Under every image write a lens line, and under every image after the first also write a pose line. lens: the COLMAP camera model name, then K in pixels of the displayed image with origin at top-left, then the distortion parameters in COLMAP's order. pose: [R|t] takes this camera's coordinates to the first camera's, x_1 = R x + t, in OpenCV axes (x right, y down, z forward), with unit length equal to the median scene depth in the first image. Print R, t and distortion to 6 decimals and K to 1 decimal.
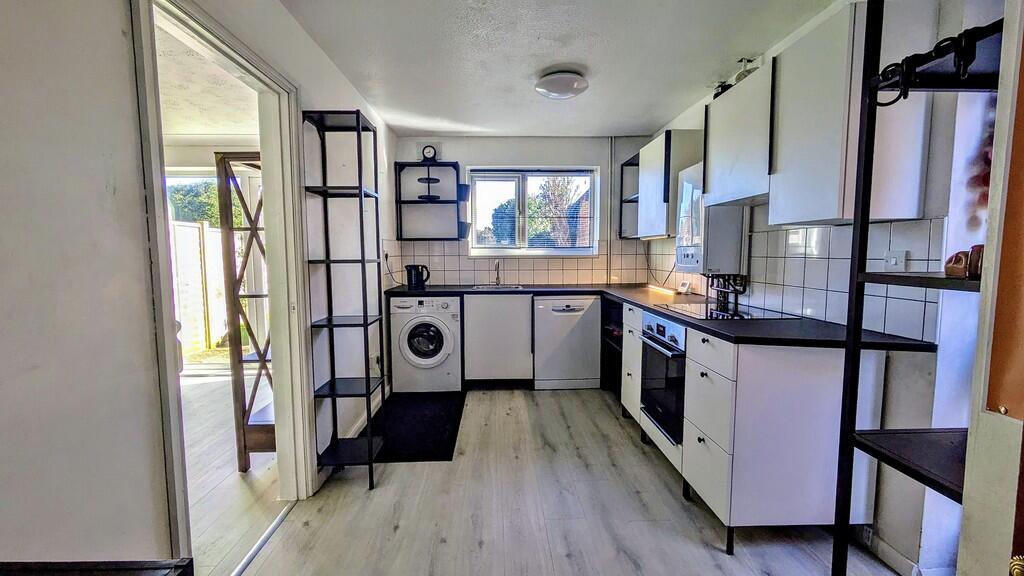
lens RADIAL K [[417.8, 0, 512.8], [0, 417.8, 286.8], [0, 0, 1]] dist [-0.000041, -0.000240]
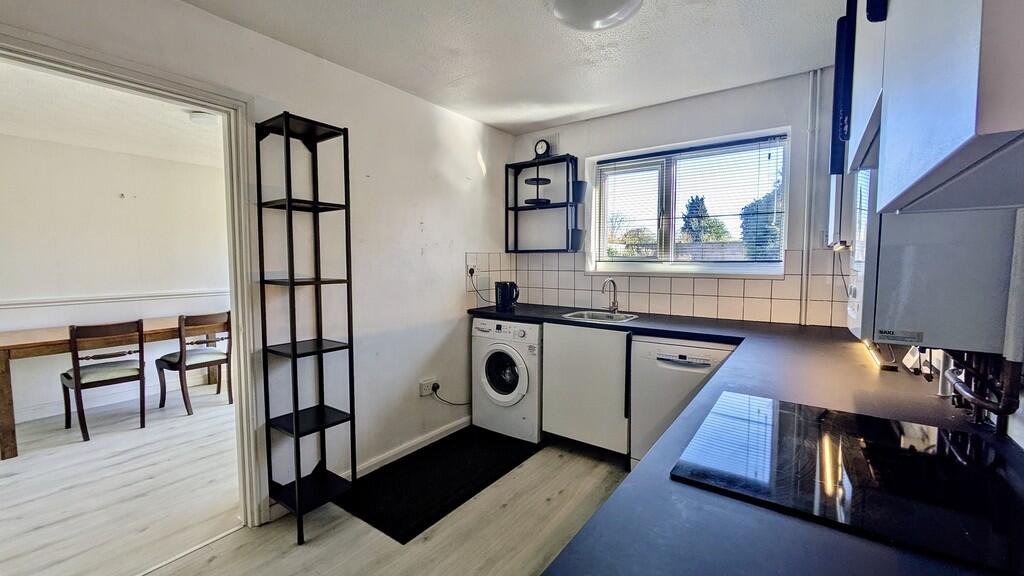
lens RADIAL K [[417.8, 0, 511.8], [0, 417.8, 289.1], [0, 0, 1]] dist [-0.000041, -0.000240]
pose [[0.788305, 0.048322, -0.613384, 0.304231], [-0.054088, 0.998494, 0.009148, -0.046518], [0.612903, 0.025965, 0.789731, 0.334554]]
